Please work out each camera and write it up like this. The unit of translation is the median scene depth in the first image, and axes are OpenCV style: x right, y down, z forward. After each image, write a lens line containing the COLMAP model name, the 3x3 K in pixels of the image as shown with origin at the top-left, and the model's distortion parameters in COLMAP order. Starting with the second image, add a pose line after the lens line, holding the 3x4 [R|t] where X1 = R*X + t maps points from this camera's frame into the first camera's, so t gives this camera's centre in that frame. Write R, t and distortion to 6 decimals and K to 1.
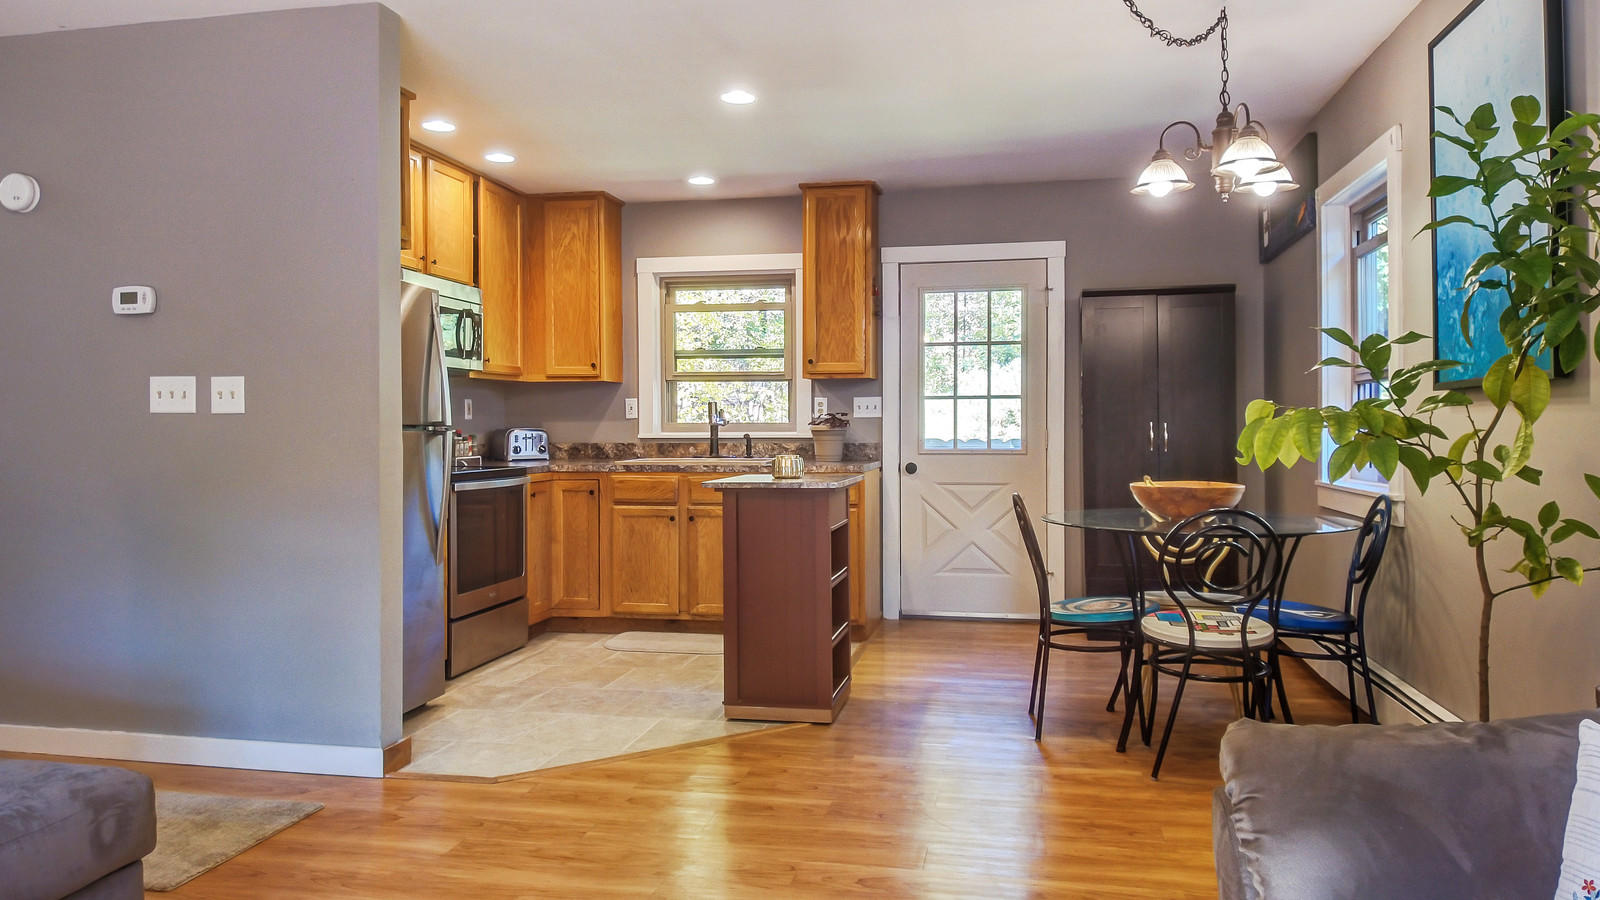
lens RADIAL K [[1092.9, 0, 796.3], [0, 1092.9, 429.5], [0, 0, 1]] dist [0.046848, -0.102812]
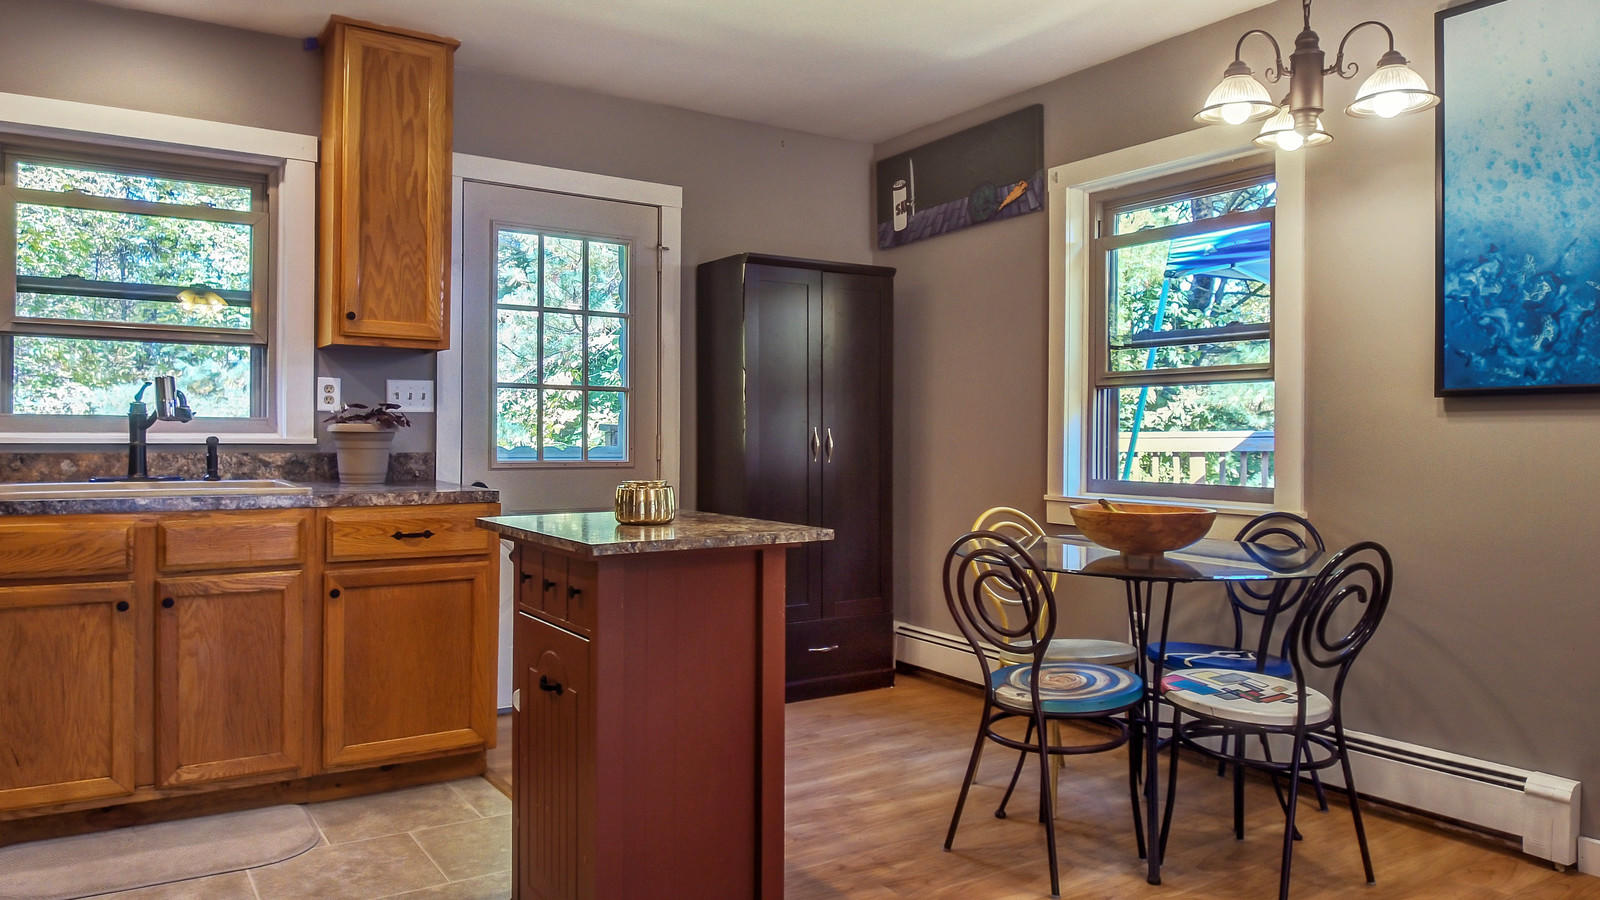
lens RADIAL K [[1092.9, 0, 796.3], [0, 1092.9, 429.5], [0, 0, 1]] dist [0.046848, -0.102812]
pose [[0.704567, 0.011958, 0.709536, -0.232998], [-0.010020, 0.999926, -0.006902, 0.001156], [-0.709566, -0.002247, 0.704635, 0.396295]]
